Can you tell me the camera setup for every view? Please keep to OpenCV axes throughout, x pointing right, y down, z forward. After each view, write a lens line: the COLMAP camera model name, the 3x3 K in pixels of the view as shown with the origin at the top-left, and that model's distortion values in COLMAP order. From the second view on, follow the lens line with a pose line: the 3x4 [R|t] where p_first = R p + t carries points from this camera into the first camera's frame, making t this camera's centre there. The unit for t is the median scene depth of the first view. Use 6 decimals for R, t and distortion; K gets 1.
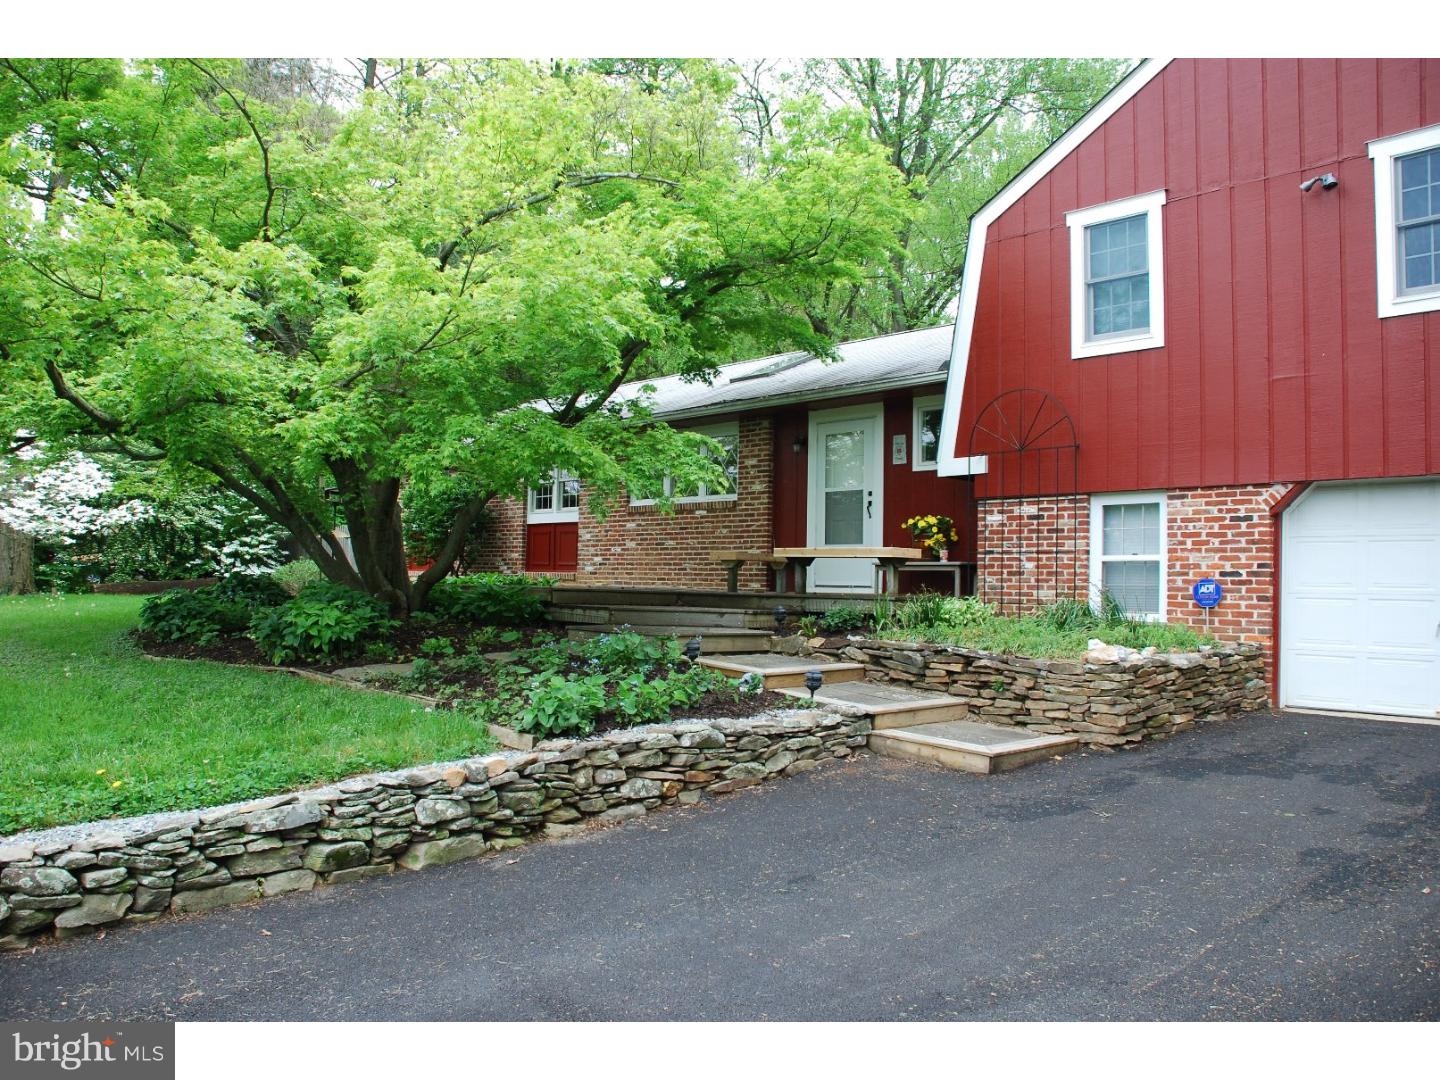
lens RADIAL K [[1108.9, 0, 720.4], [0, 1108.9, 527.8], [0, 0, 1]] dist [-0.129453, 0.048580]
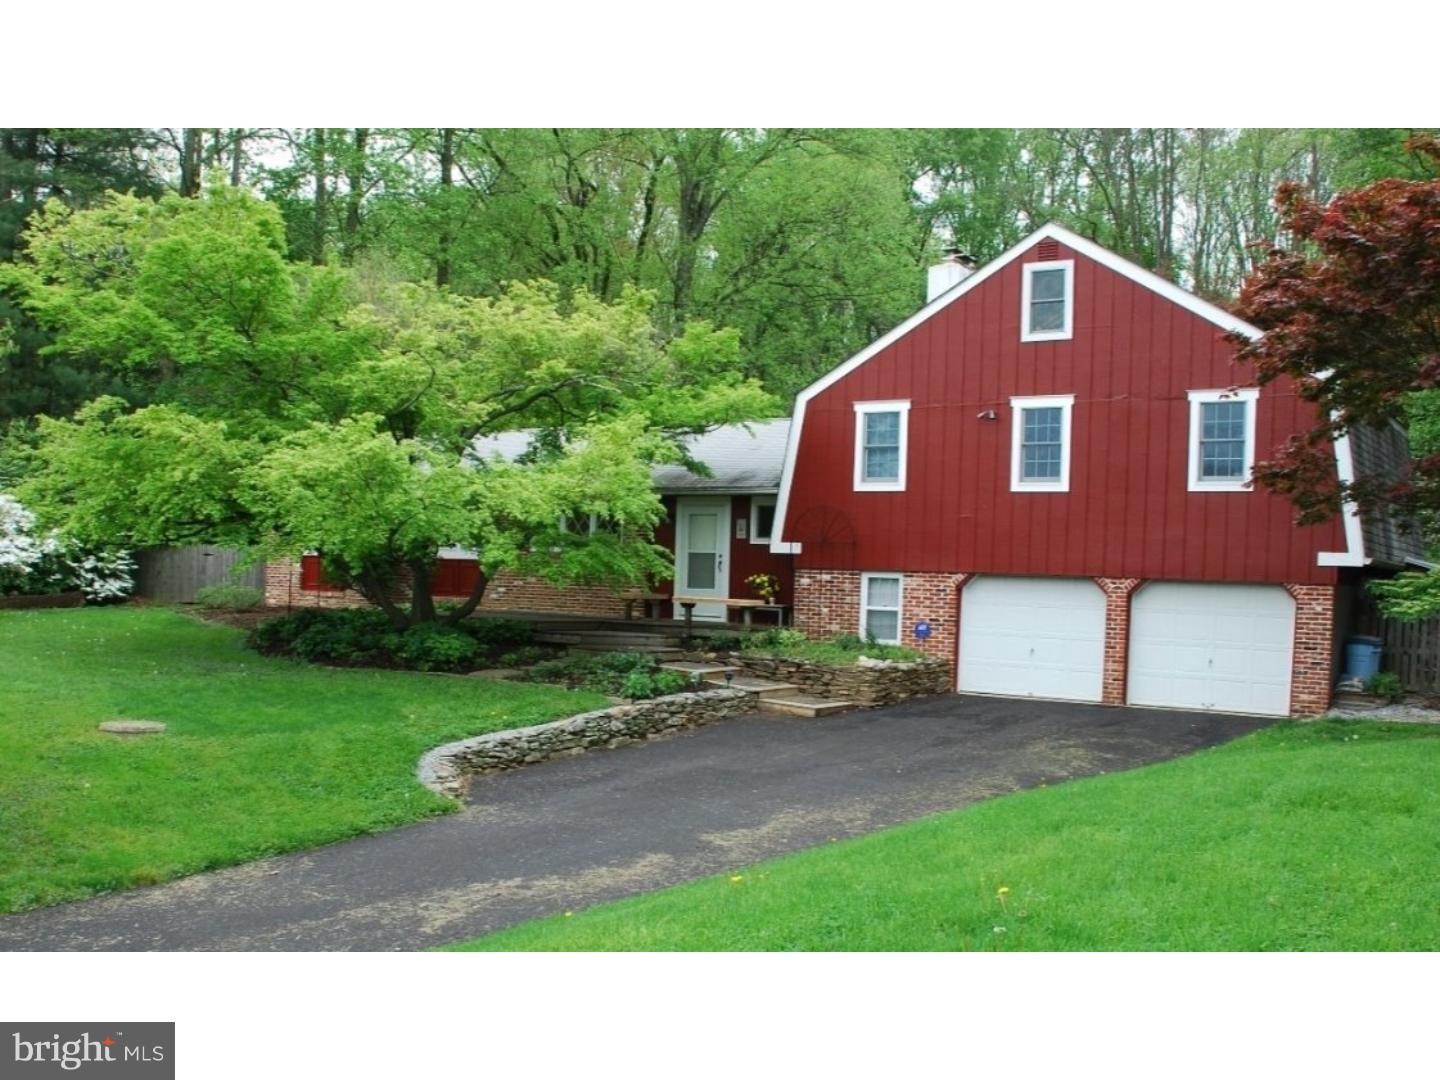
lens RADIAL K [[1624.2, 0, 720.5], [0, 1624.2, 543.8], [0, 0, 1]] dist [-0.005543, 0.000000]
pose [[0.969861, 0.014632, 0.243220, -0.581353], [-0.025871, 0.998737, 0.043081, -0.204799], [-0.242282, -0.048075, 0.969014, -1.656727]]
